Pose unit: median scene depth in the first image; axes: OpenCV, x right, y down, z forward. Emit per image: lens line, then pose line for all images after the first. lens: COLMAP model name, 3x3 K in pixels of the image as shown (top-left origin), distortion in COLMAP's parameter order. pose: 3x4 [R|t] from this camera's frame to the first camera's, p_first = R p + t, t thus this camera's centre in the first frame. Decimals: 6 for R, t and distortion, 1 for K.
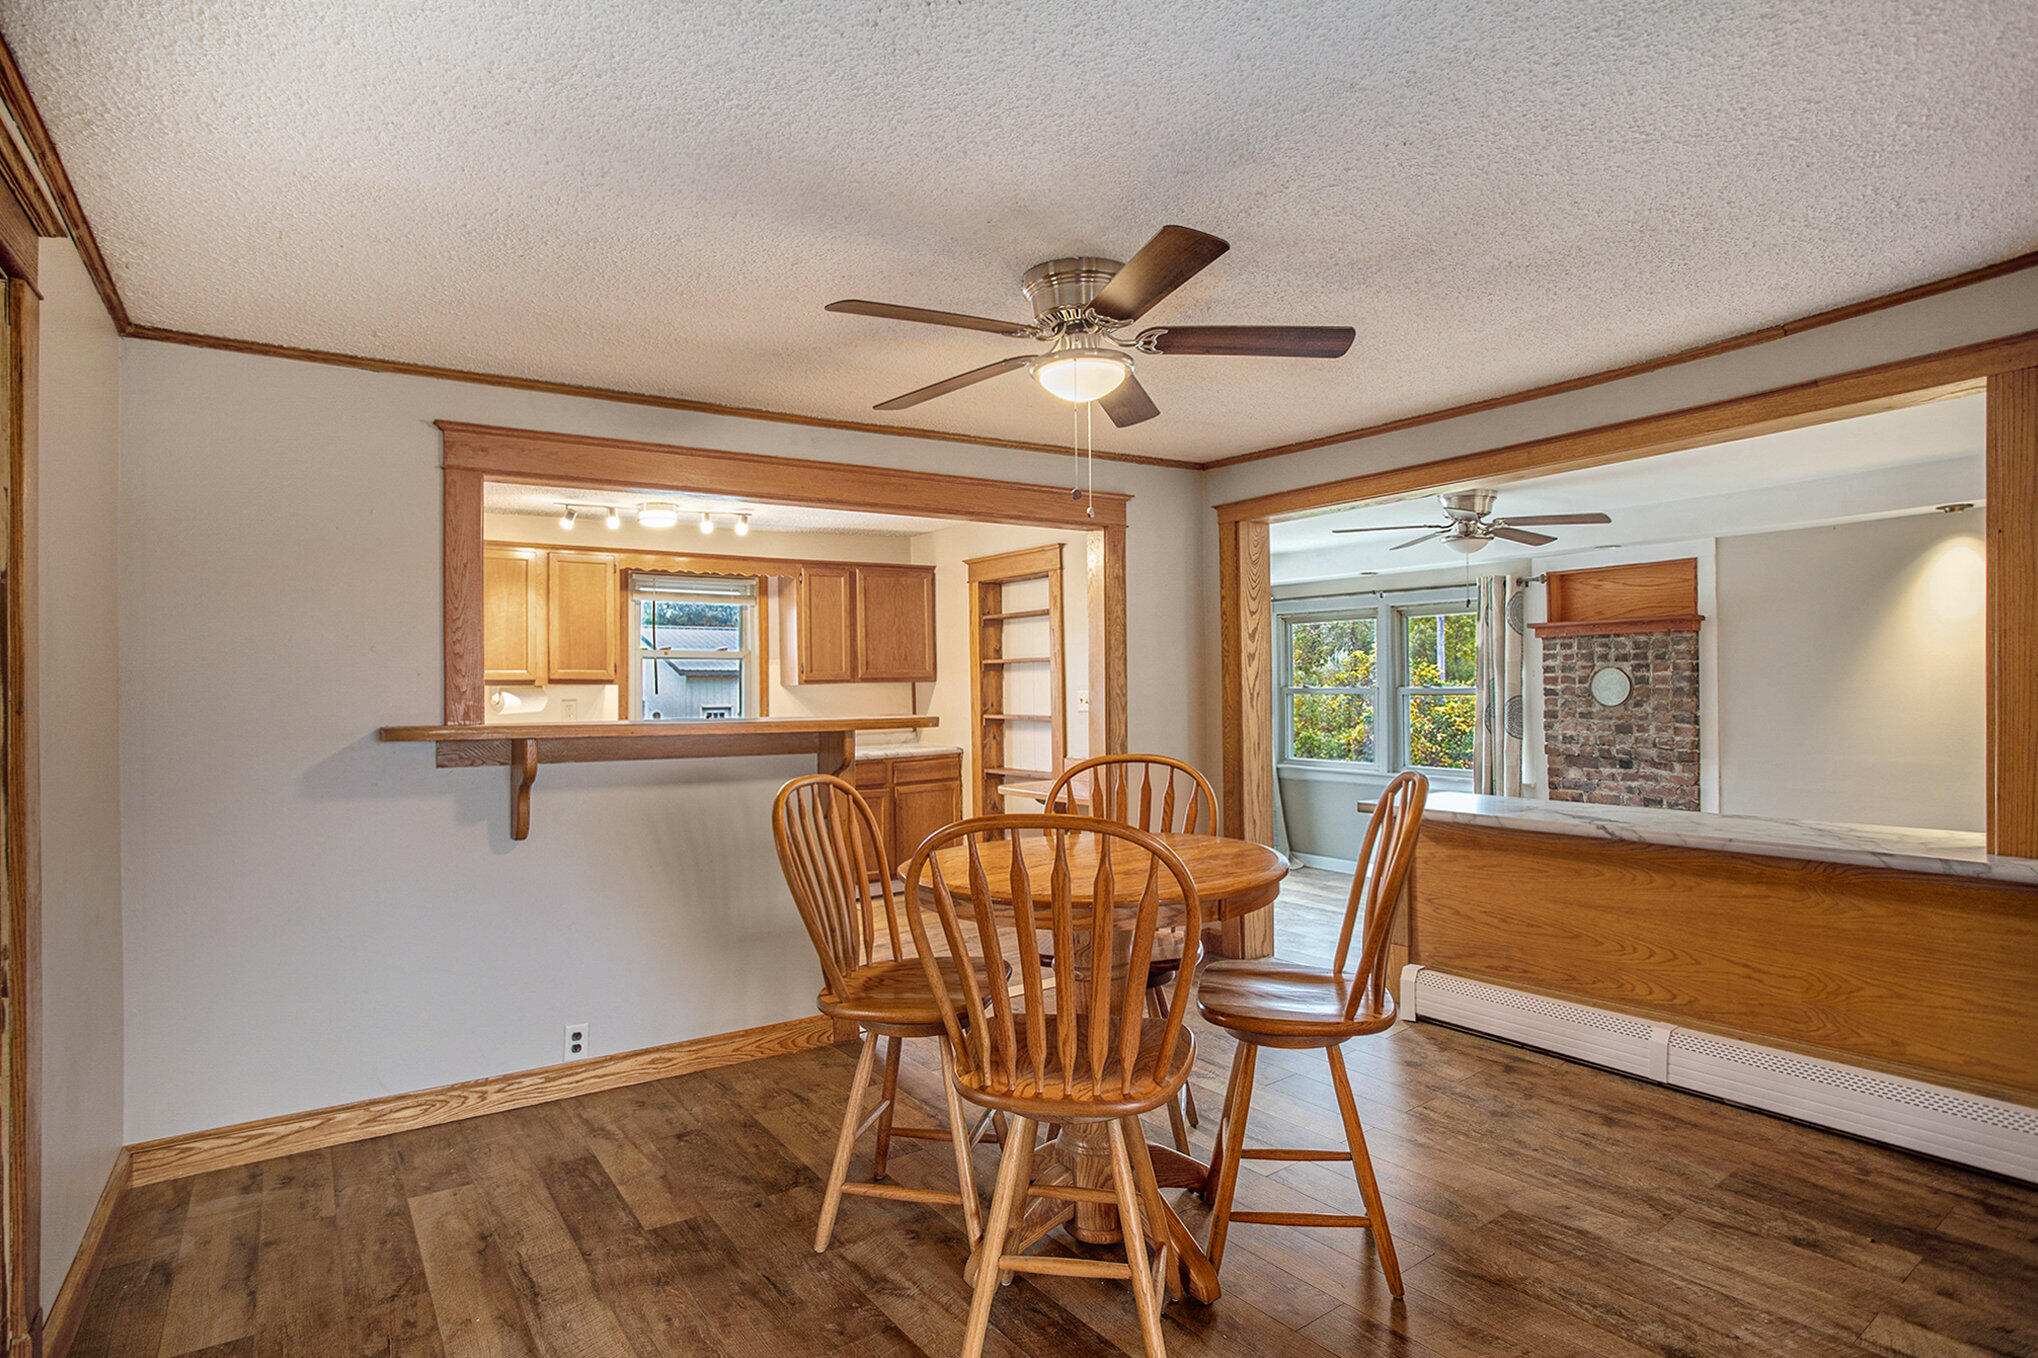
lens RADIAL K [[1091.8, 0, 1012.8], [0, 1091.8, 695.2], [0, 0, 1]] dist [-0.004664, -0.000161]
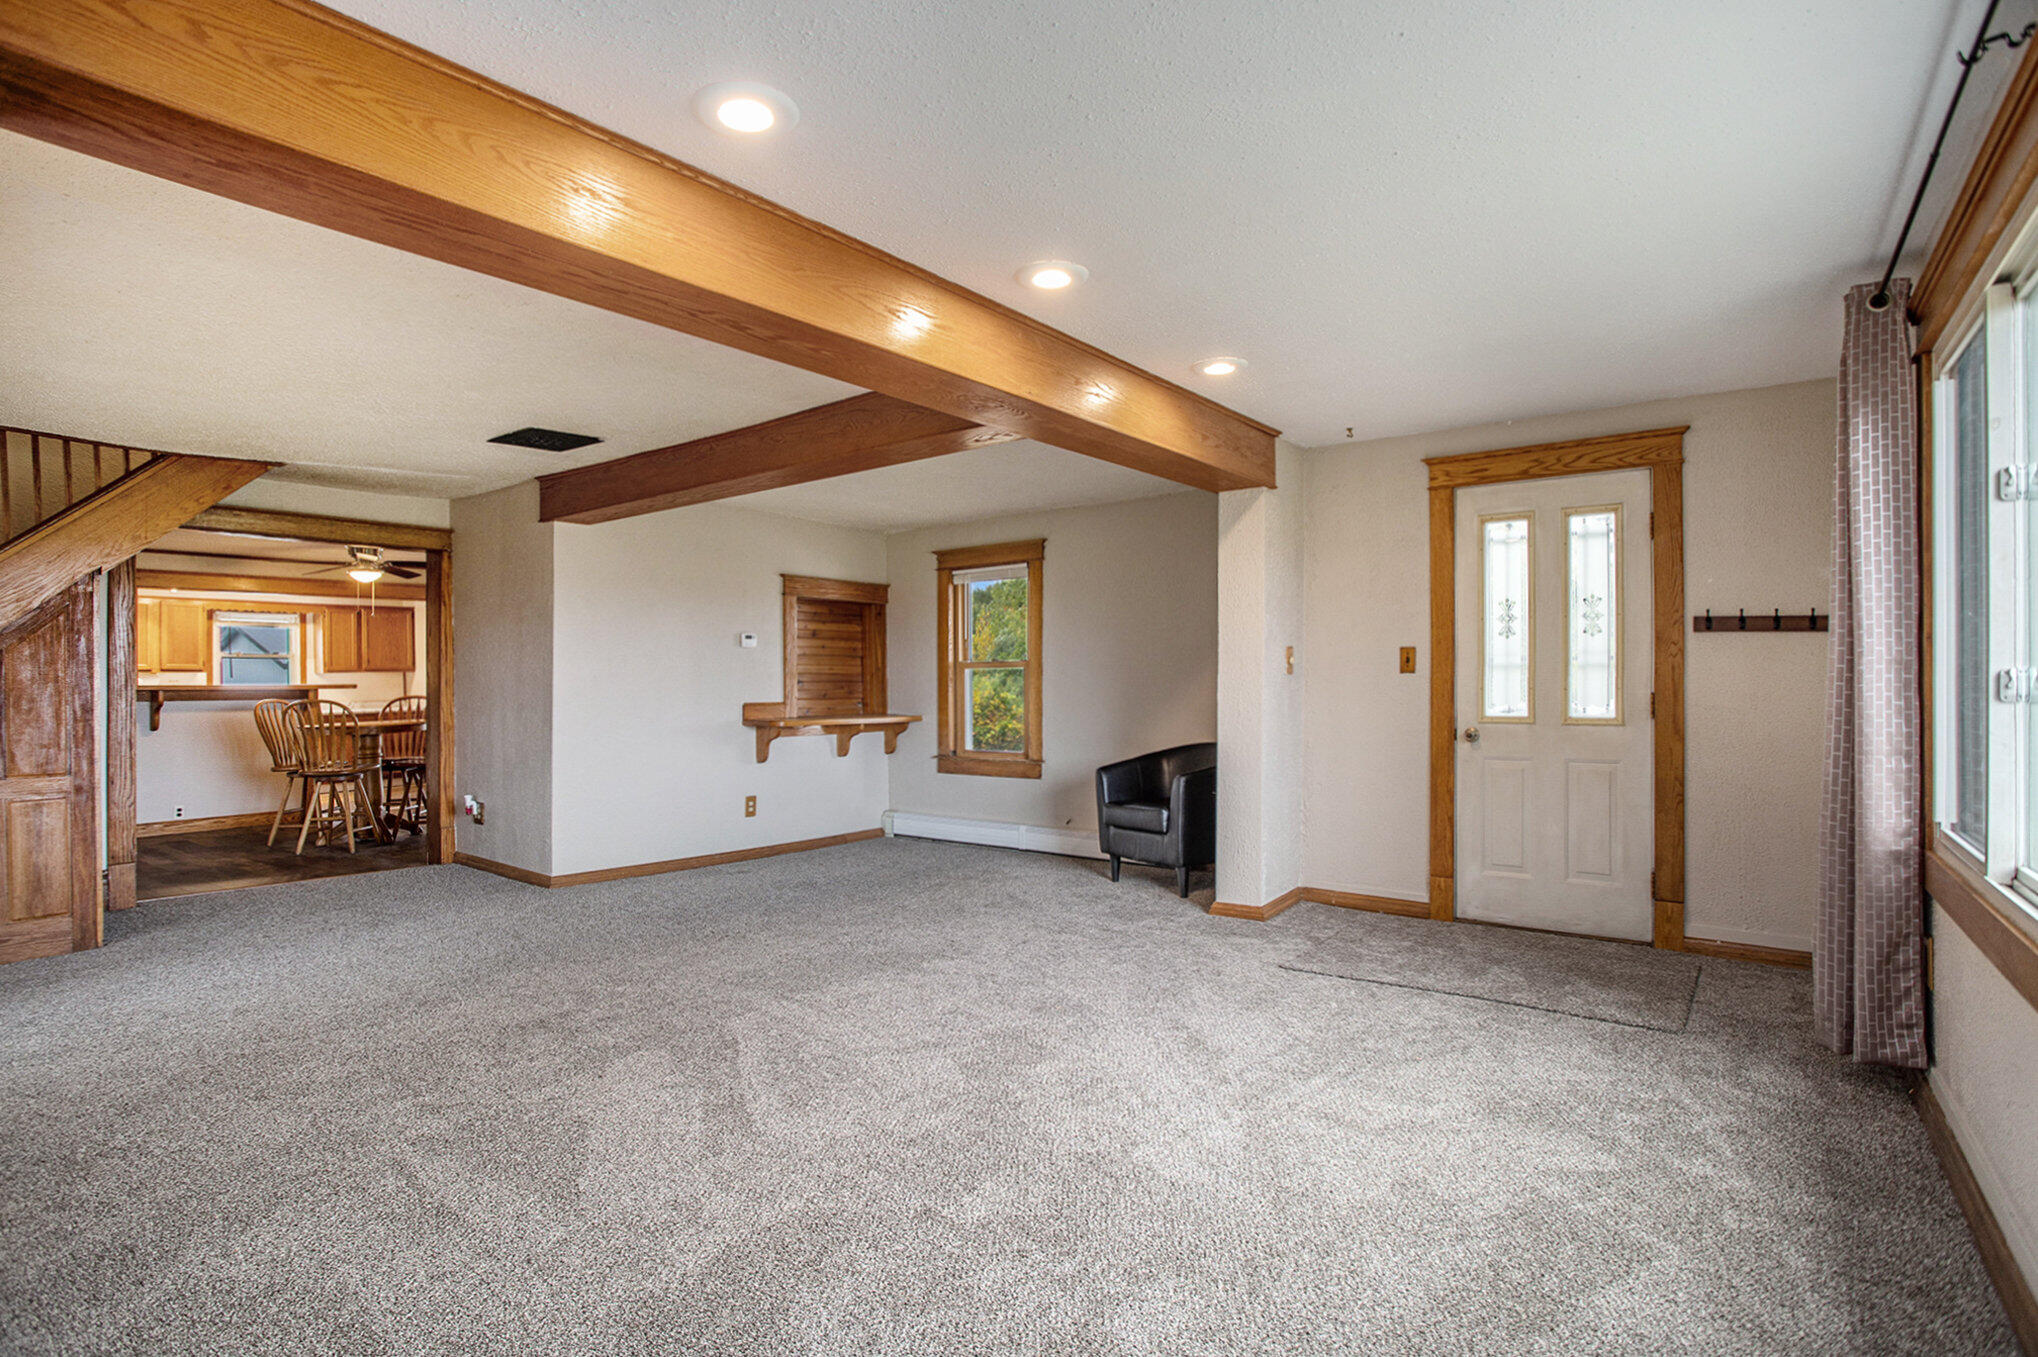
lens RADIAL K [[1013.5, 0, 1019.3], [0, 1013.5, 675.1], [0, 0, 1]] dist [-0.034410, 0.014355]
pose [[0.946926, 0.003208, 0.321435, 0.695038], [0.001366, 0.999901, -0.014004, 0.035475], [-0.321448, 0.013700, 0.946828, -1.802761]]
